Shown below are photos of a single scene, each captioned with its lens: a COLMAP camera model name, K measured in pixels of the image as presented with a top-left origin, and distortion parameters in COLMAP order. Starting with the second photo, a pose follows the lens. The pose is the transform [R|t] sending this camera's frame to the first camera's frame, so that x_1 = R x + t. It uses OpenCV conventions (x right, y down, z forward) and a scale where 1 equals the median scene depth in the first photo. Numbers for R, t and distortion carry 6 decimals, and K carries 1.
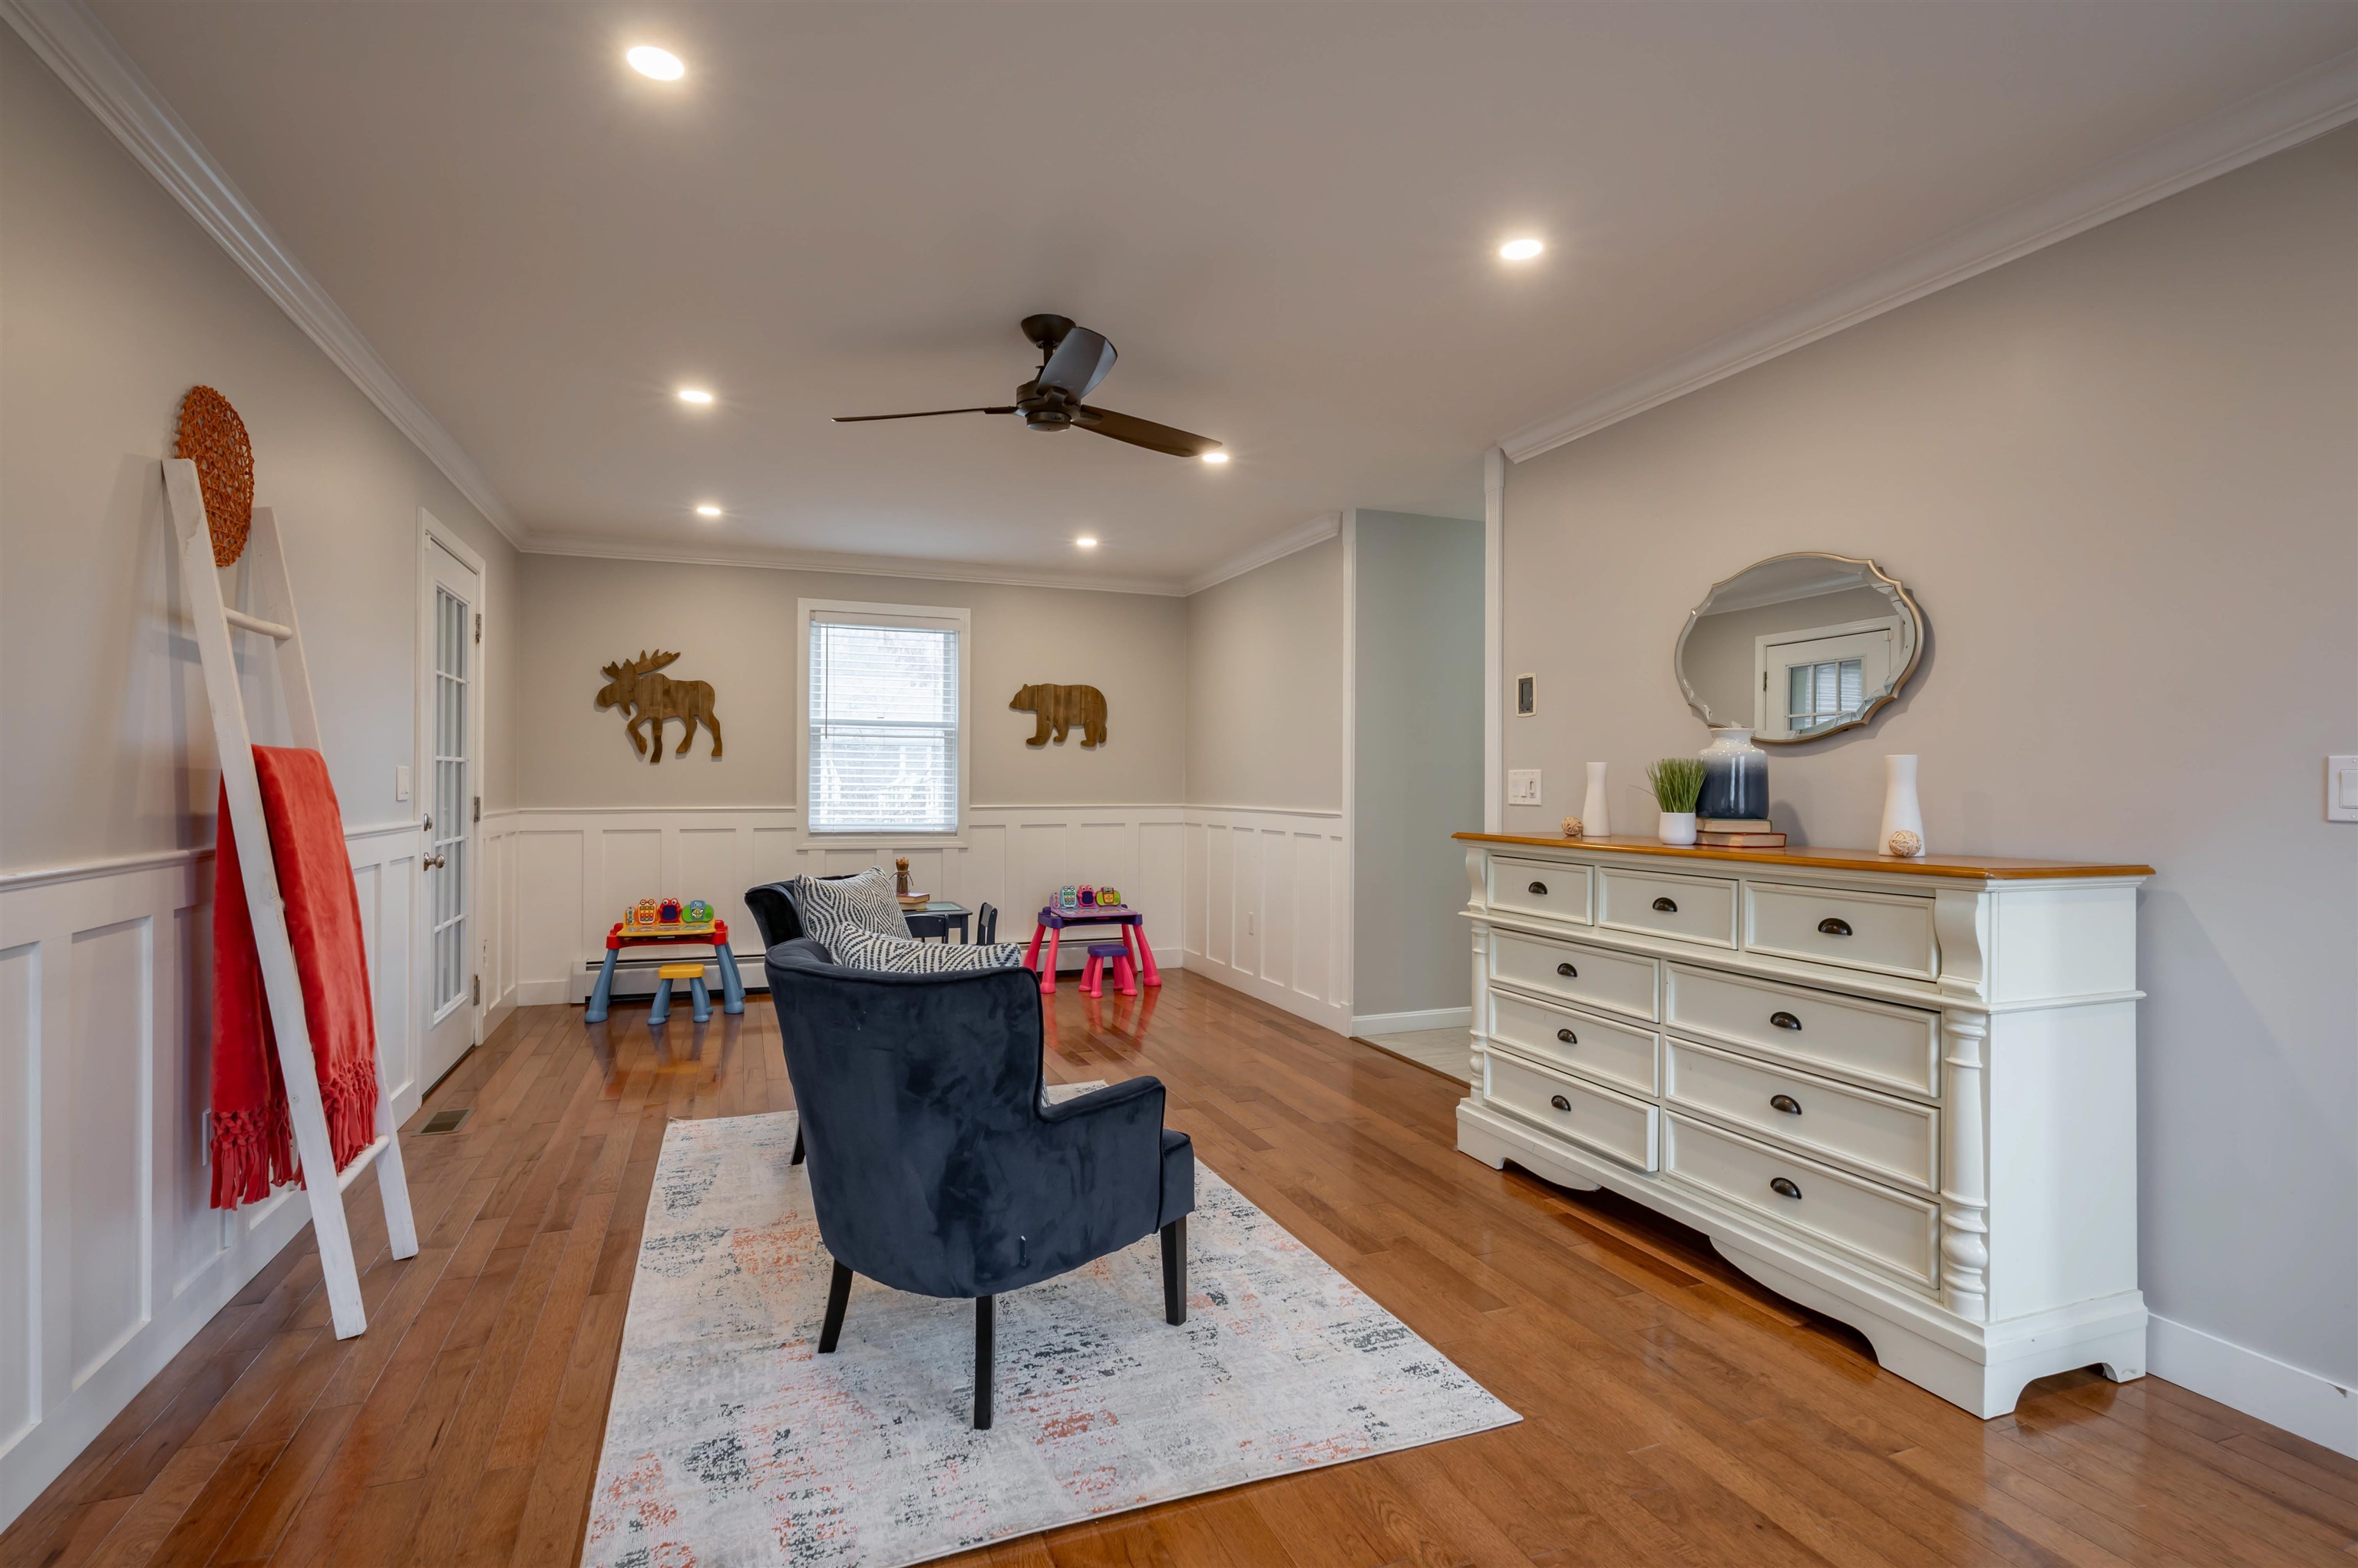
lens RADIAL K [[1126.4, 0, 1179.0], [0, 1126.4, 784.0], [0, 0, 1]] dist [0.000408, 0.000053]
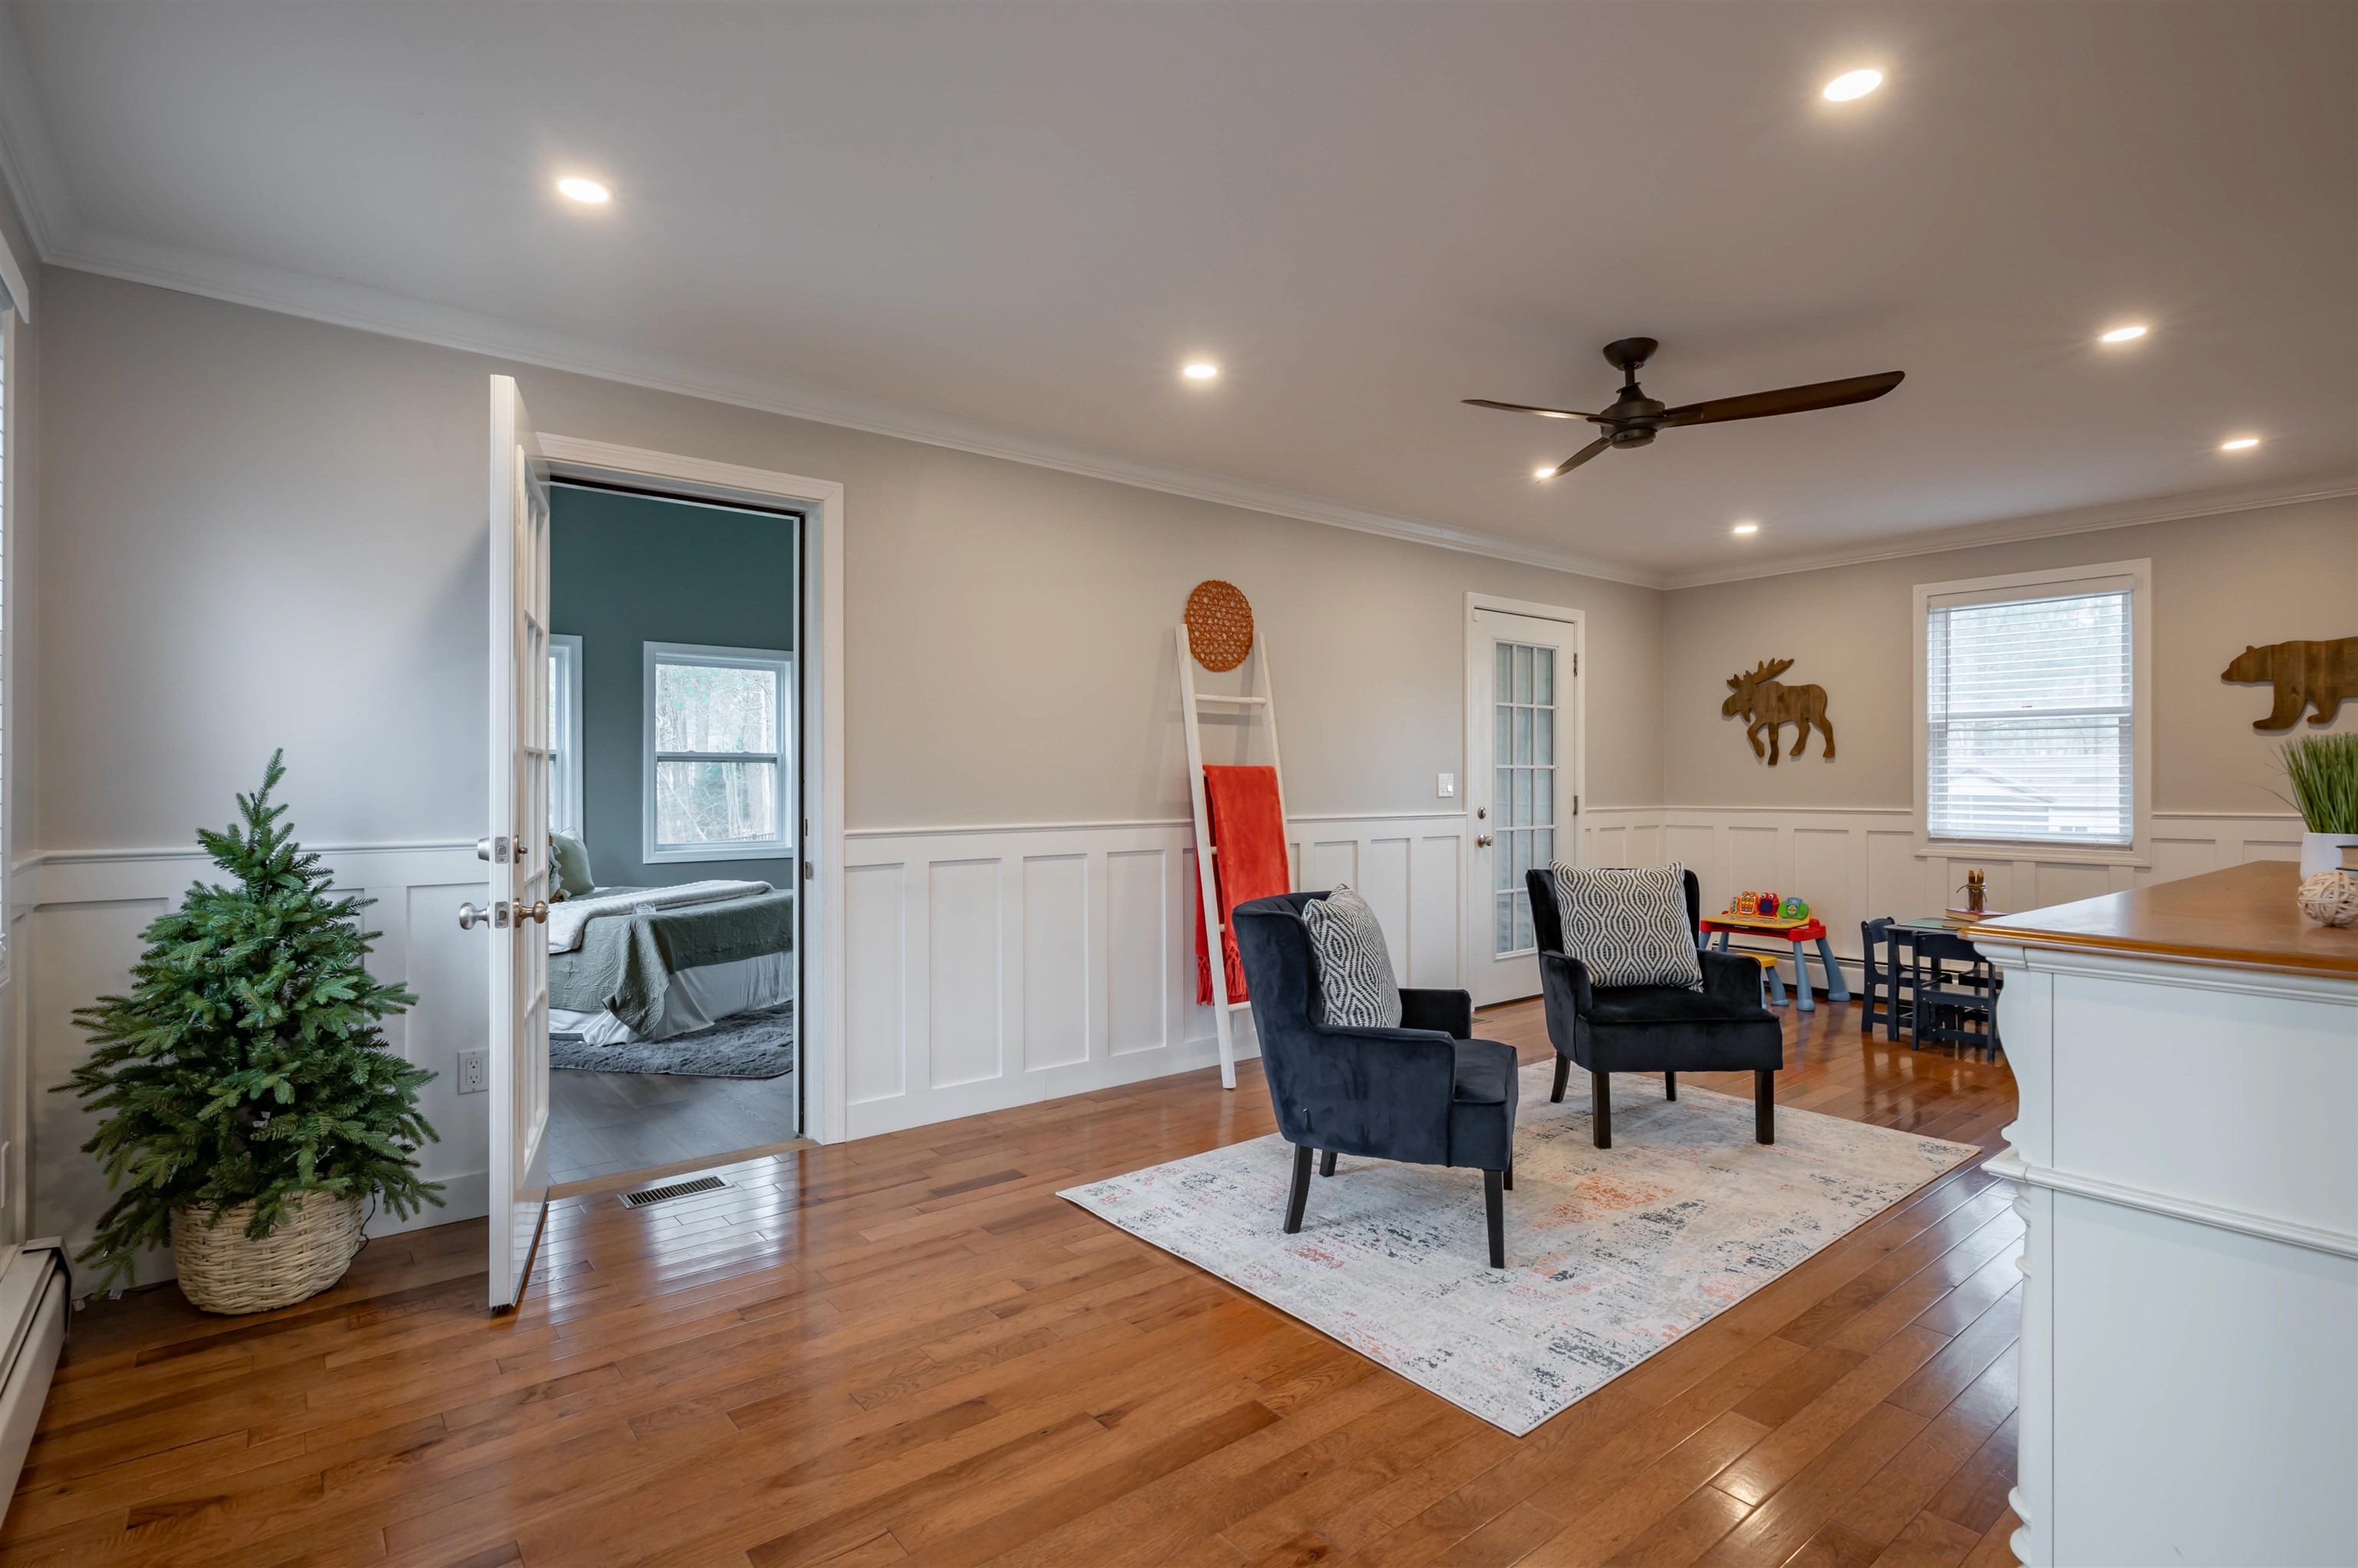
lens RADIAL K [[1126.4, 0, 1179.0], [0, 1126.4, 784.0], [0, 0, 1]] dist [0.000408, 0.000053]
pose [[0.306137, -0.003346, -0.951982, 0.457171], [0.001277, 0.999994, -0.003104, 0.001780], [0.951987, -0.000265, 0.306140, 0.170264]]
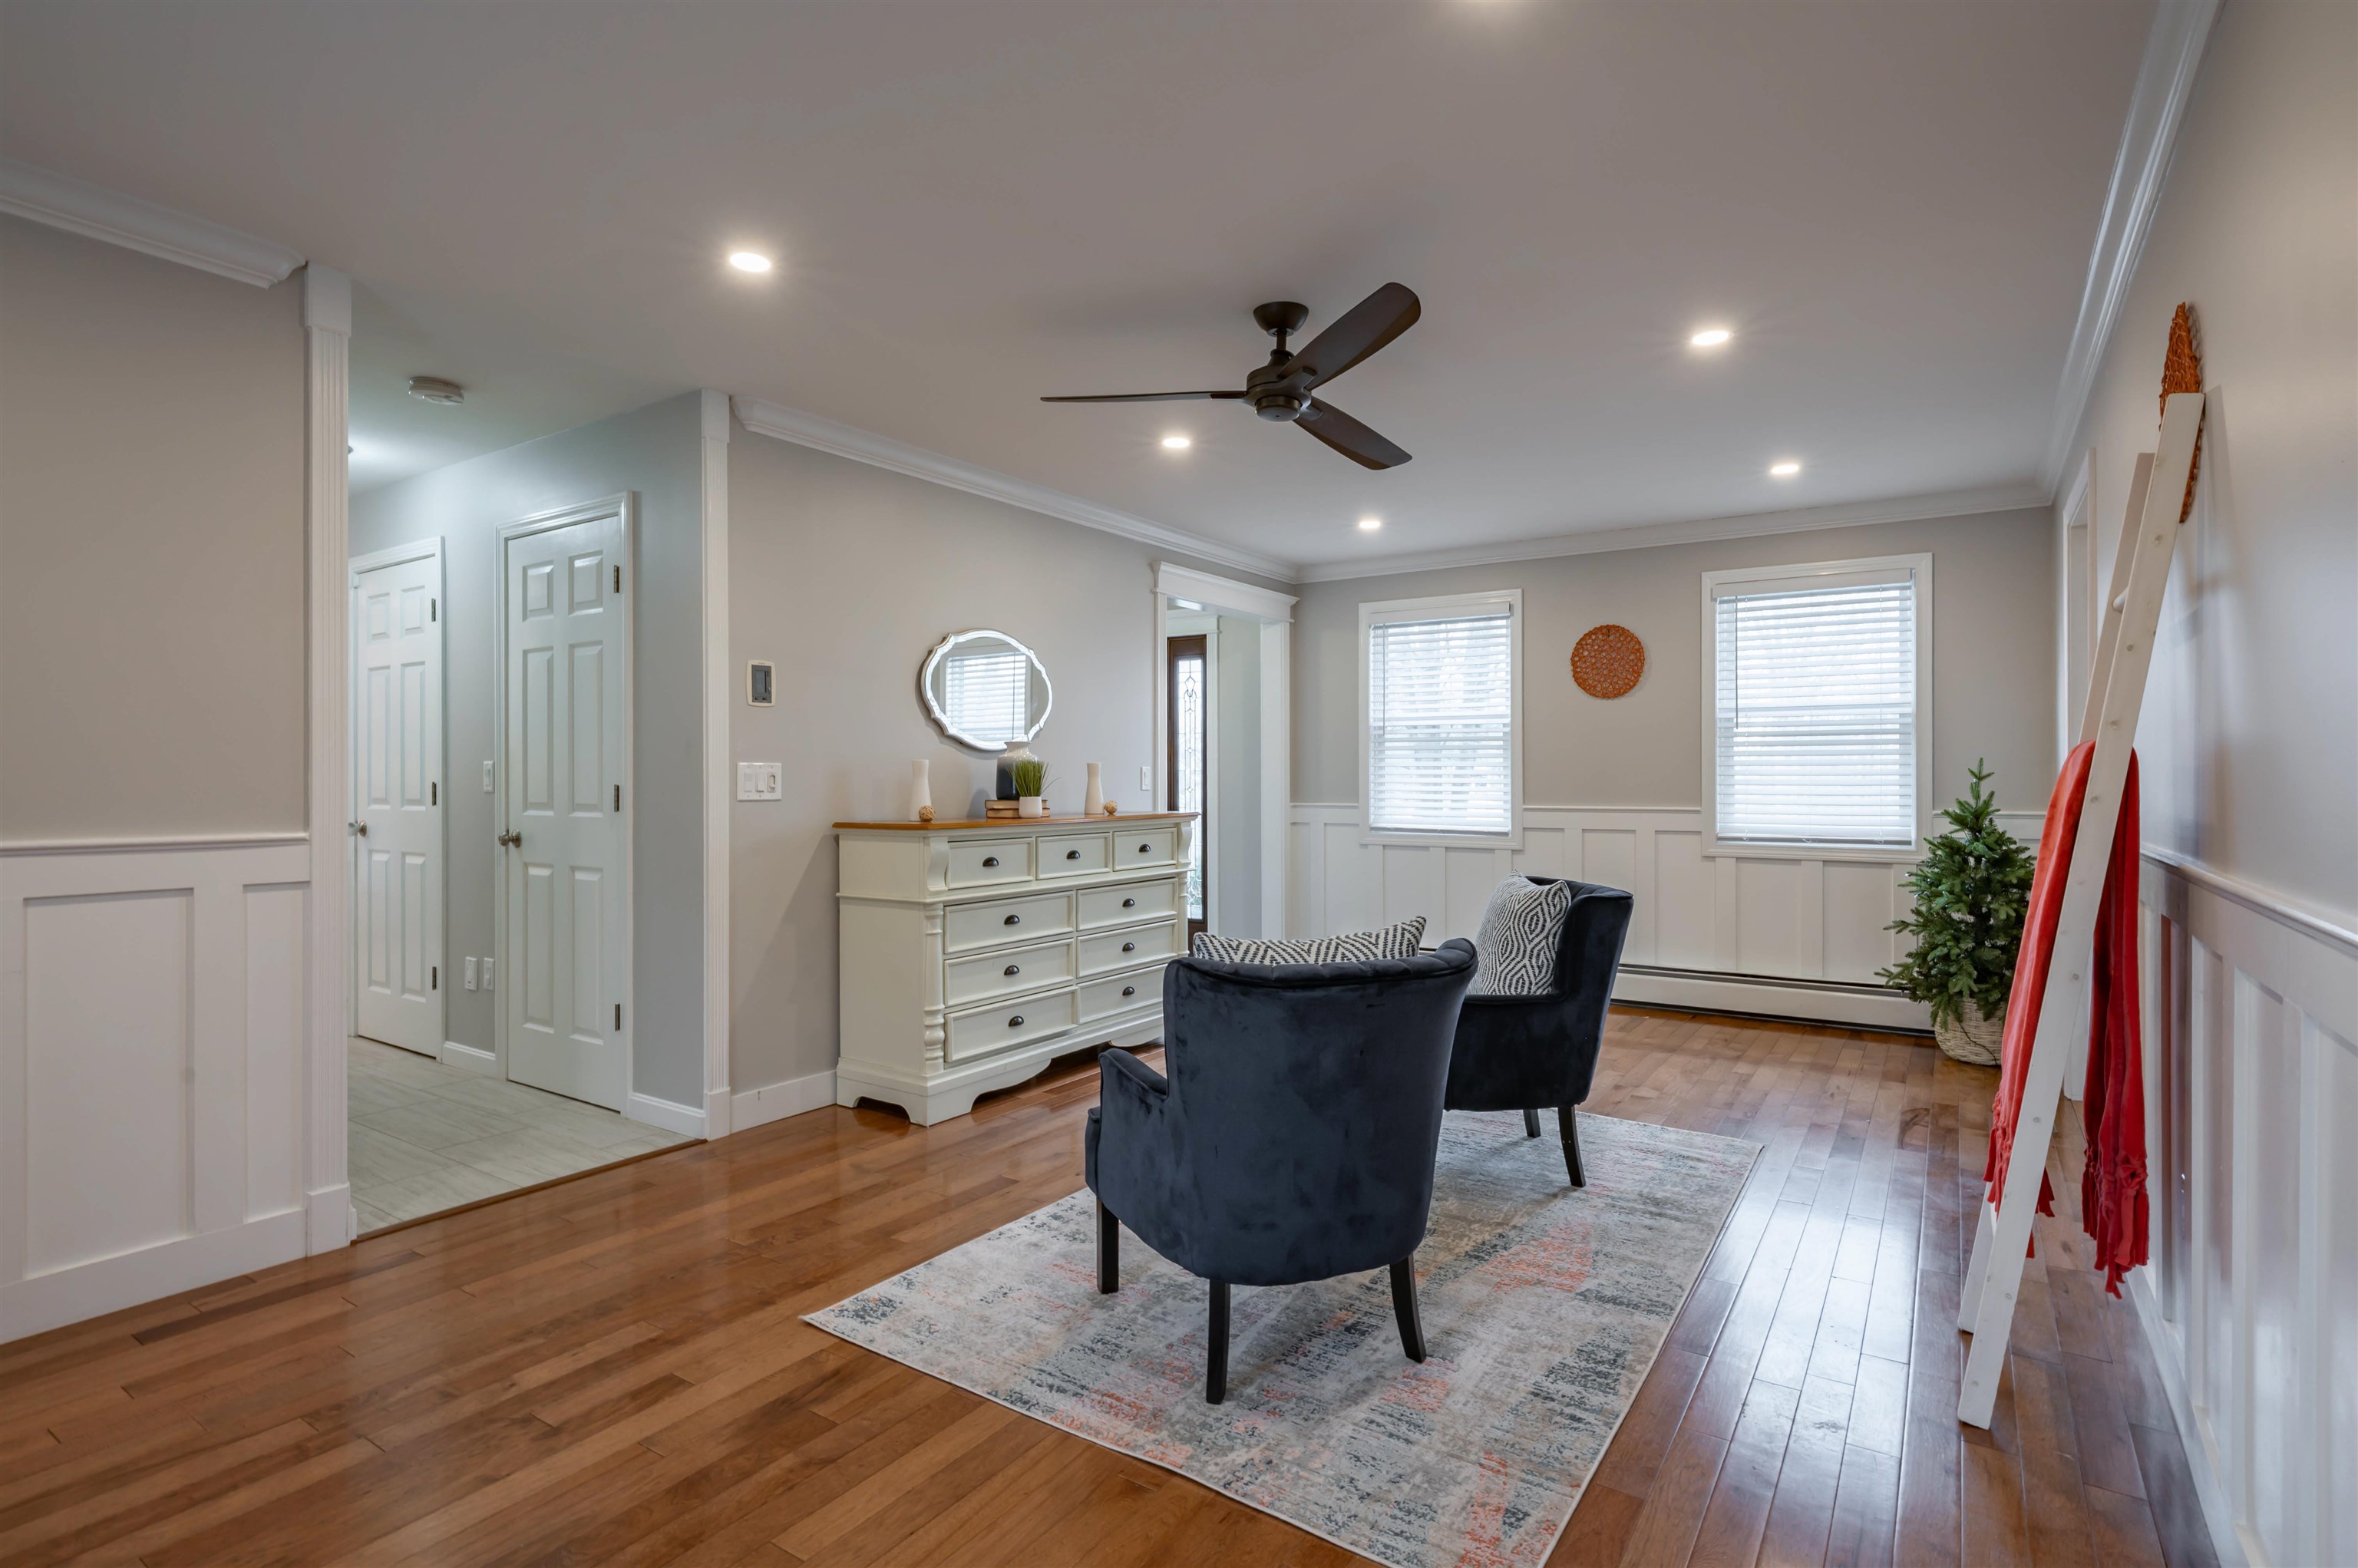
lens RADIAL K [[1160.8, 0, 1179.0], [0, 1160.8, 784.0], [0, 0, 1]] dist [0.000257, 0.000083]
pose [[-0.571851, -0.001189, 0.820357, -0.532743], [0.001365, 0.999996, 0.002401, 0.002488], [-0.820356, 0.002492, -0.571847, 0.981369]]
